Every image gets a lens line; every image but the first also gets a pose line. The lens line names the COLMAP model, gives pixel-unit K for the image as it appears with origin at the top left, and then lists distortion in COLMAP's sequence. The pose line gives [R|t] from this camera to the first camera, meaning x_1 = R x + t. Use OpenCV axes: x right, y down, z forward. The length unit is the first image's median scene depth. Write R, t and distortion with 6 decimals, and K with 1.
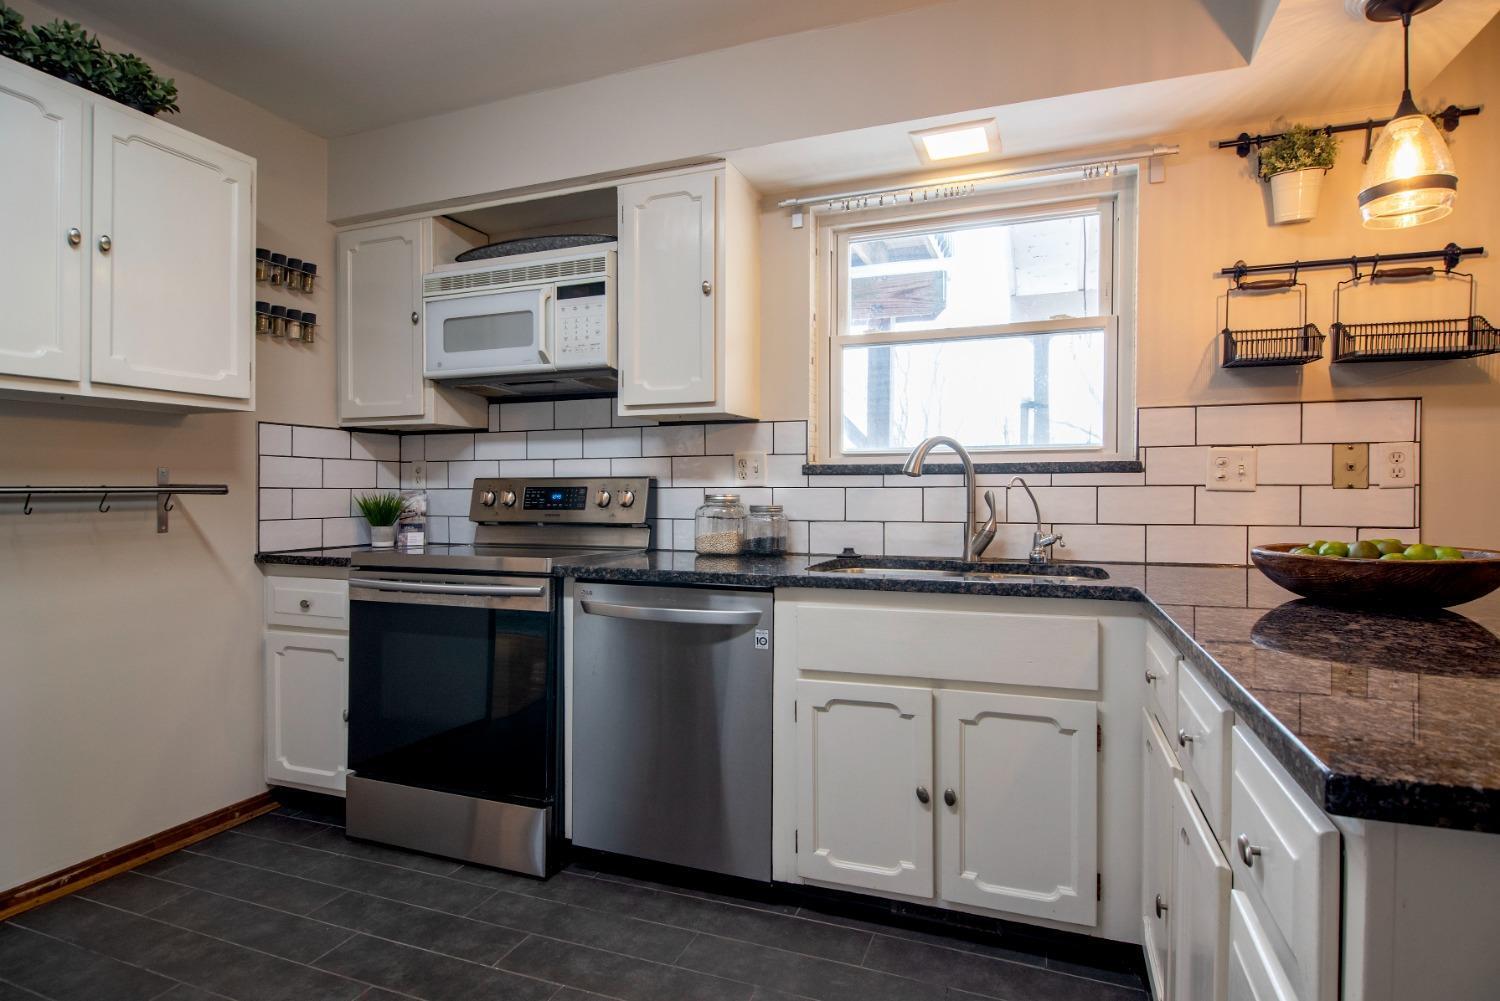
lens RADIAL K [[784.3, 0, 749.1], [0, 784.3, 490.8], [0, 0, 1]] dist [0.000981, -0.008090]
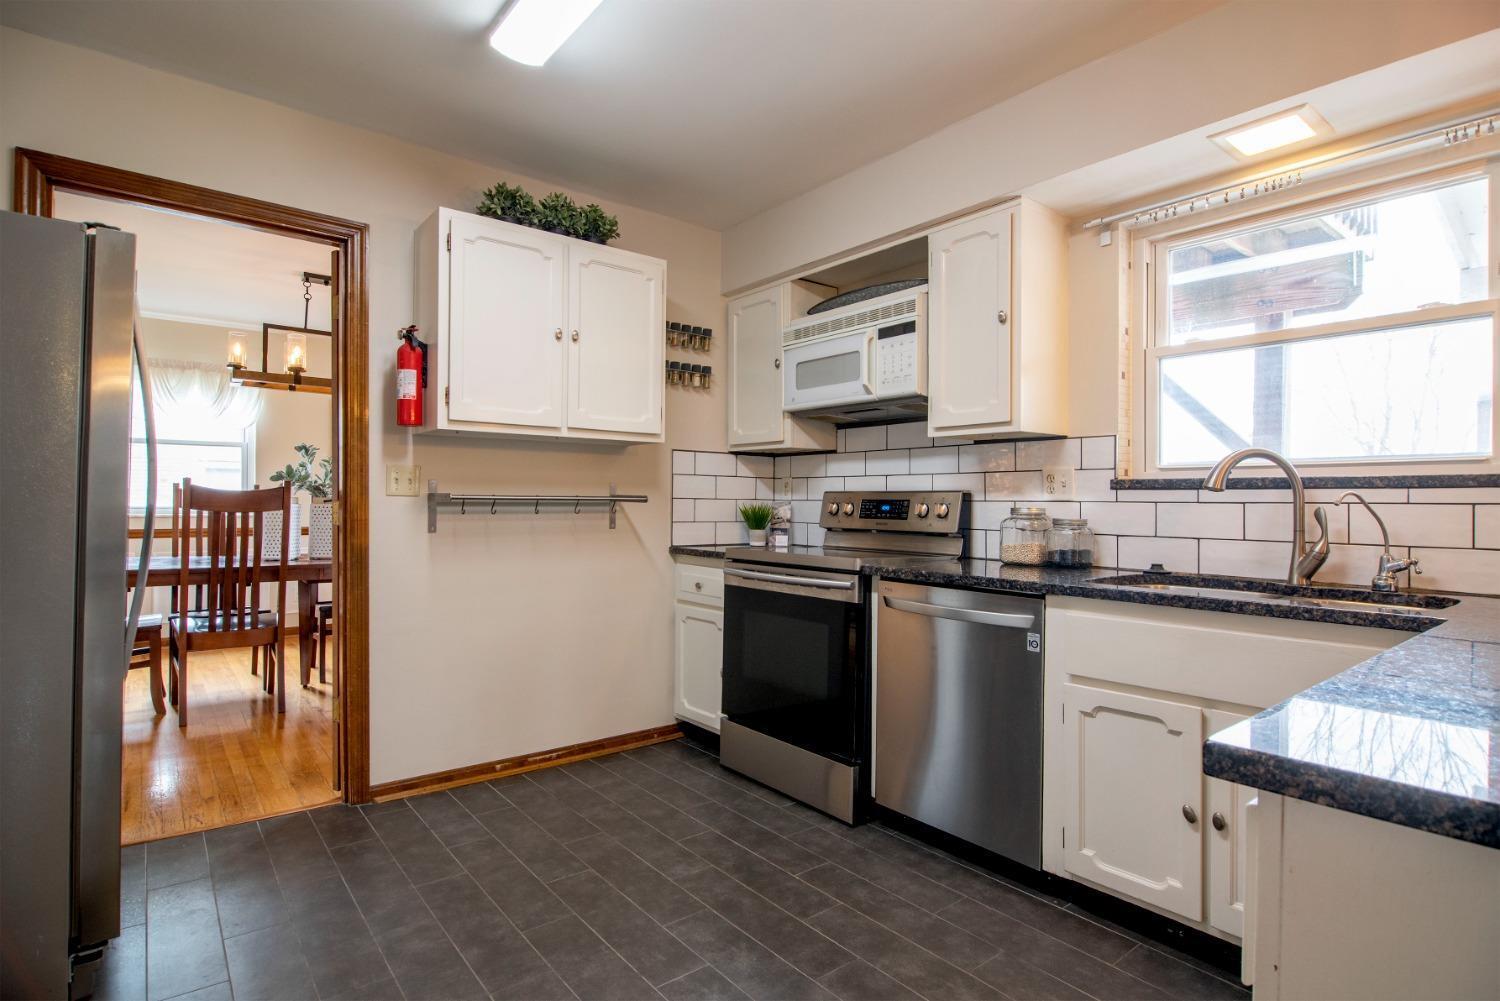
lens RADIAL K [[761.8, 0, 750.0], [0, 761.8, 500.5], [0, 0, 1]] dist [0.000478, -0.009222]
pose [[0.864681, 0.009192, -0.502237, 0.166885], [-0.011714, 0.999930, -0.001868, 0.001271], [0.502184, 0.007498, 0.864728, -0.081484]]
